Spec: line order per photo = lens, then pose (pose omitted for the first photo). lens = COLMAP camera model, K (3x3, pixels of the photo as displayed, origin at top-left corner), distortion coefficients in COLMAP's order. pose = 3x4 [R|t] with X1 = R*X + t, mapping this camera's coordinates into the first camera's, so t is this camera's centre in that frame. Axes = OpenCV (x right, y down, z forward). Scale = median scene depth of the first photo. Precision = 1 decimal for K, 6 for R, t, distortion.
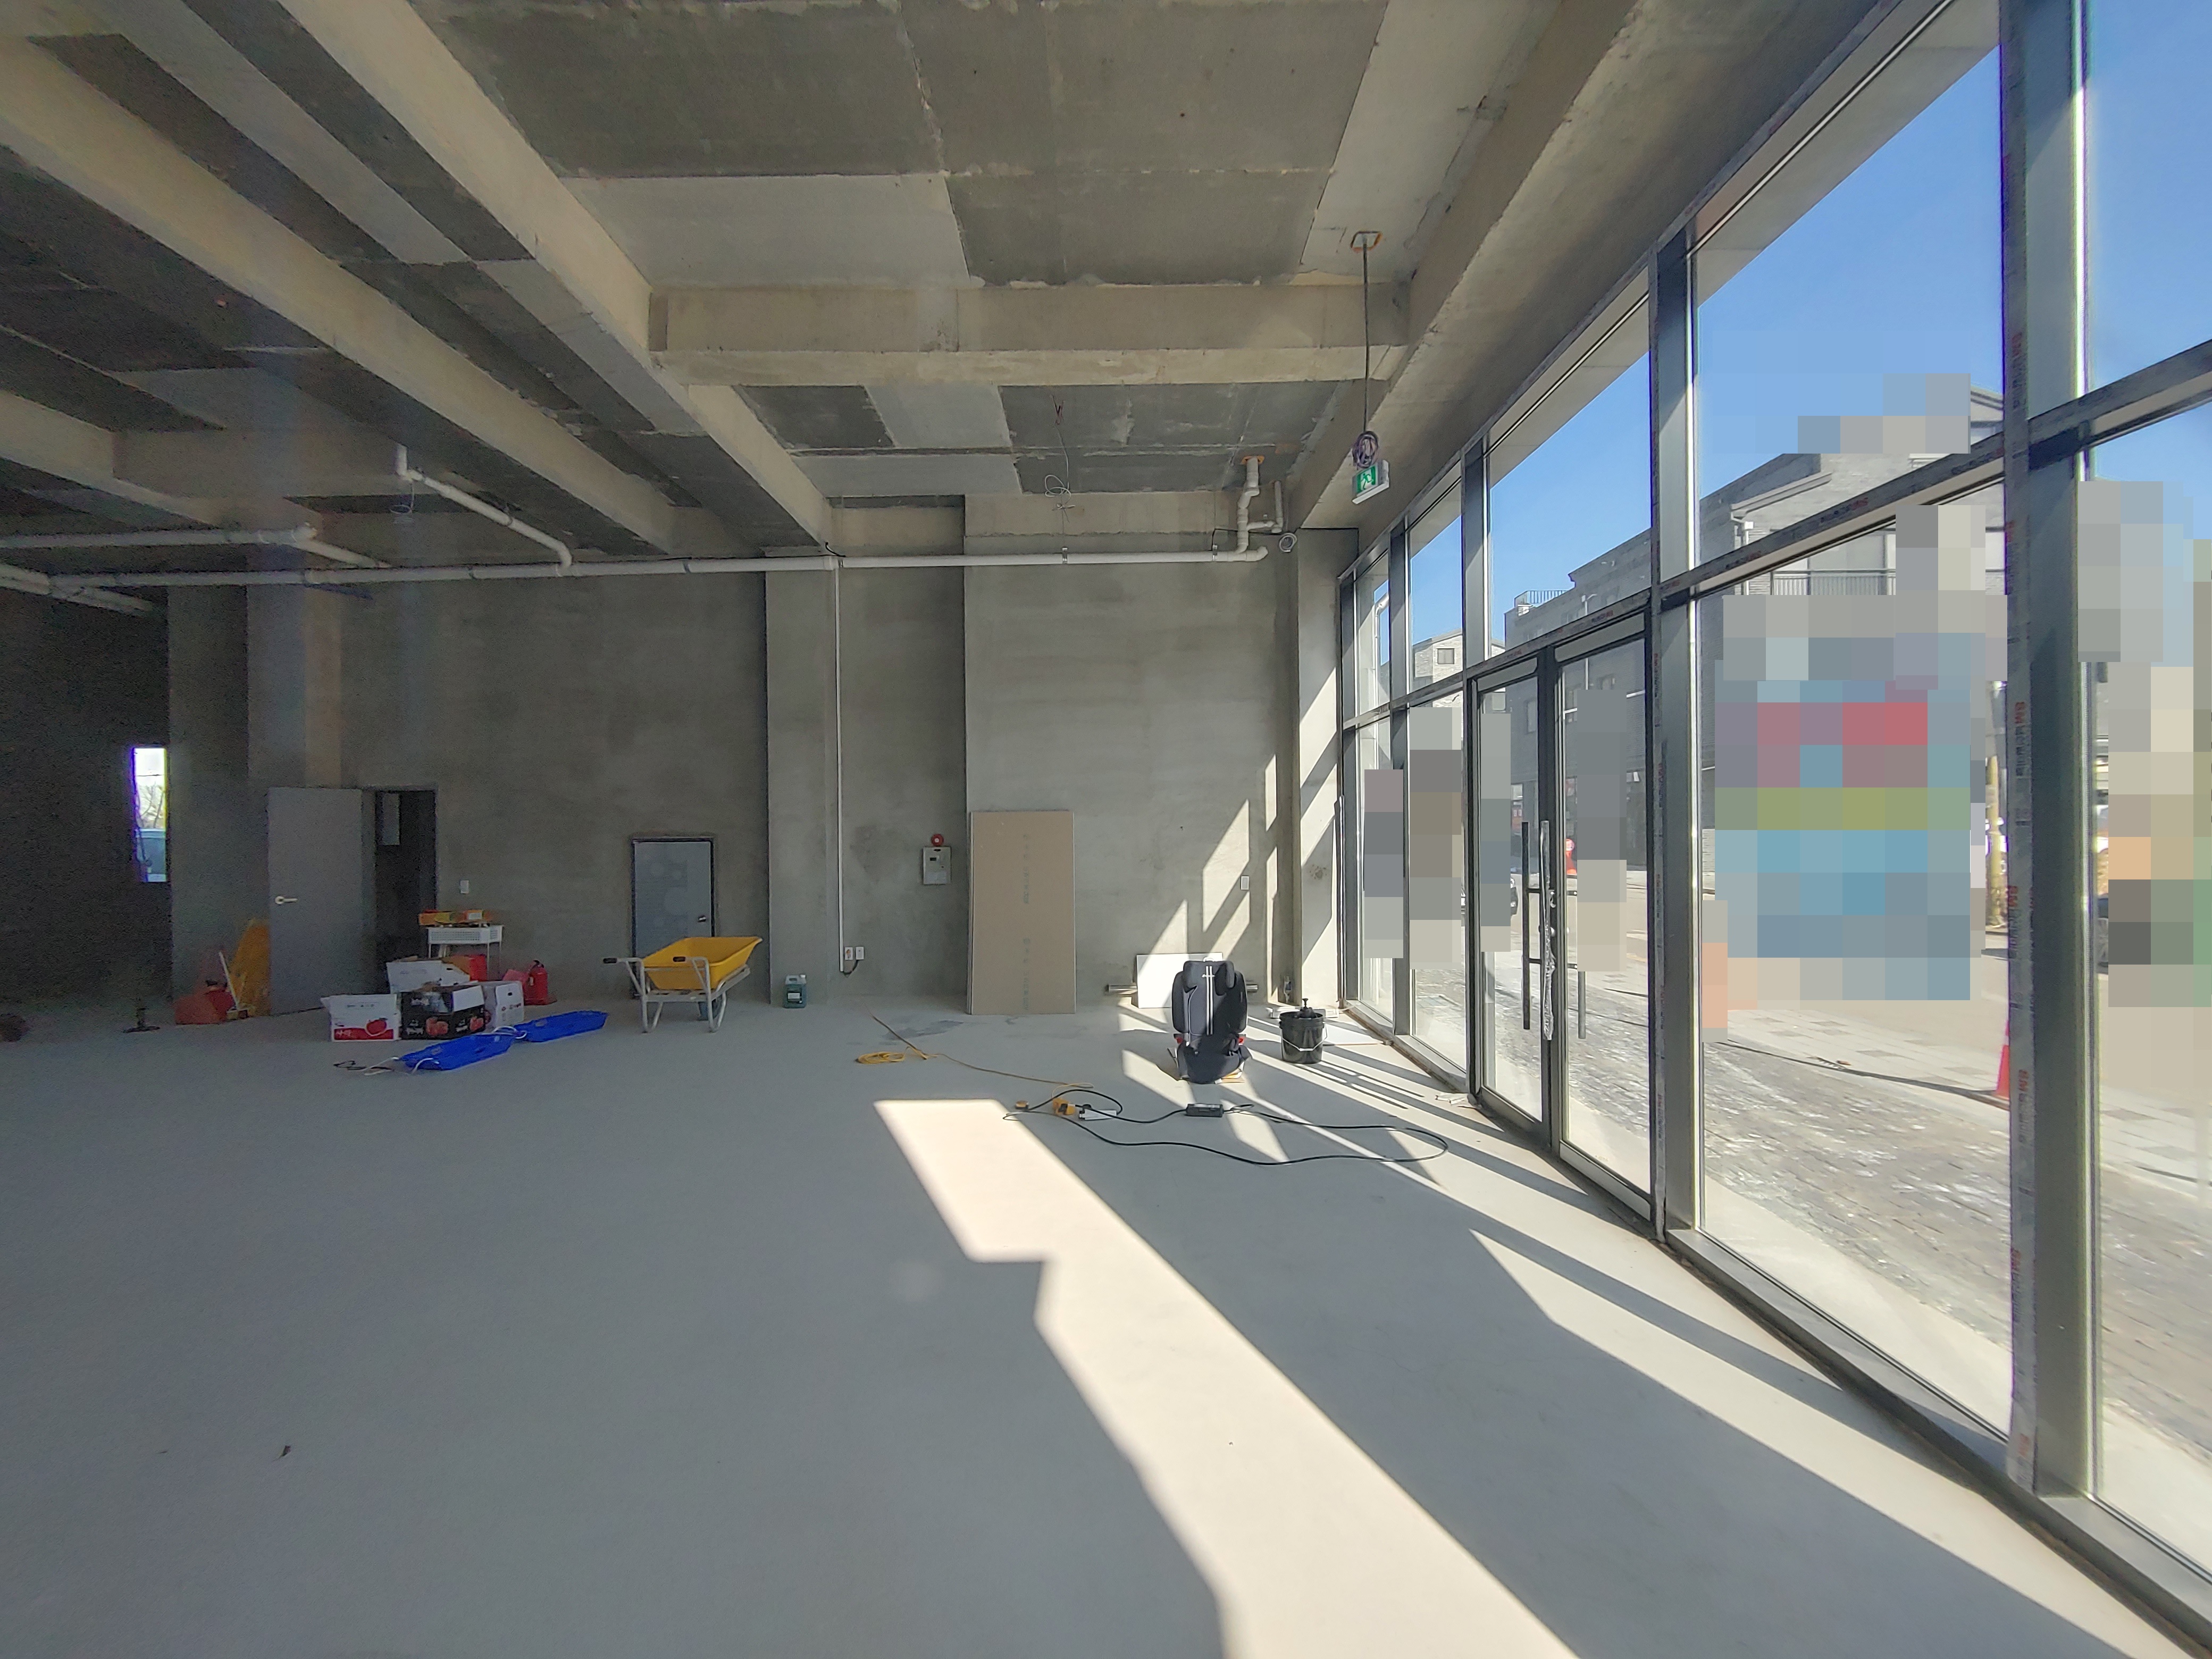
lens RADIAL K [[935.1, 0, 1106.0], [0, 935.1, 829.5], [0, 0, 1]] dist [-0.002587, -0.001088]
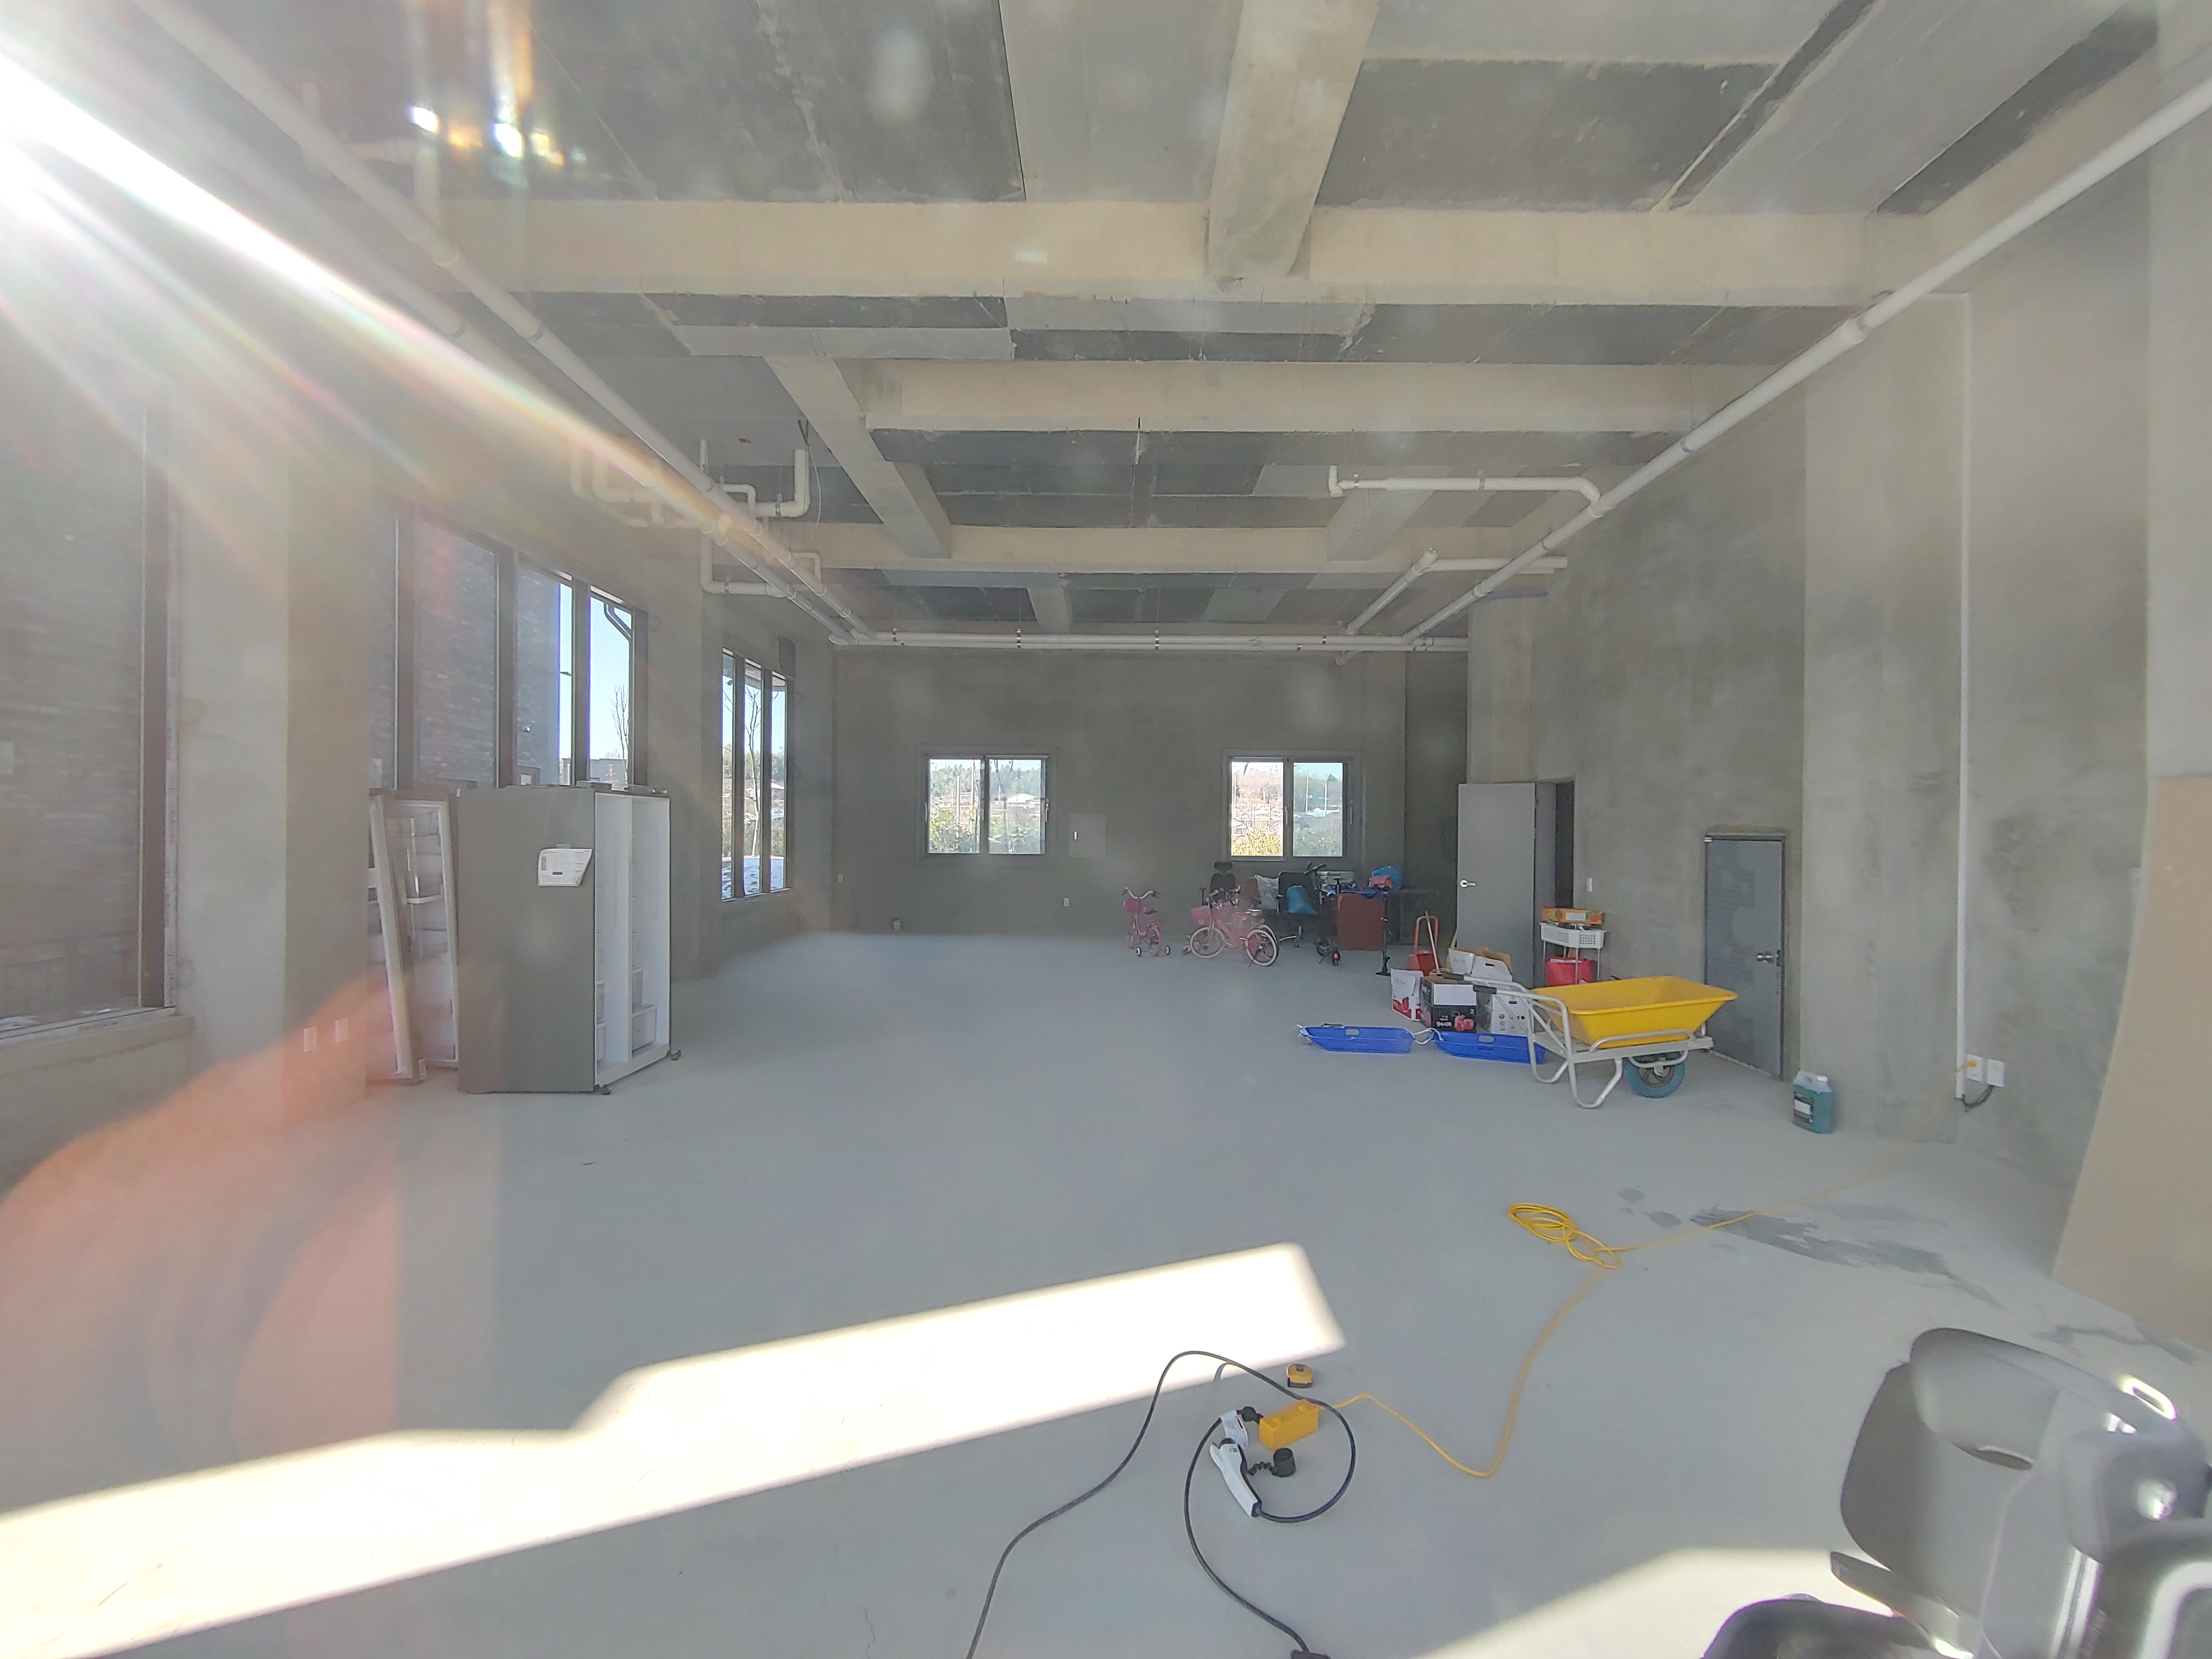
lens RADIAL K [[935.1, 0, 1106.0], [0, 935.1, 829.5], [0, 0, 1]] dist [-0.002587, -0.001088]
pose [[-0.001739, 0.009388, -0.999954, 0.249273], [-0.009978, 0.999906, 0.009405, 0.003275], [0.999949, 0.009994, -0.001645, 0.562856]]
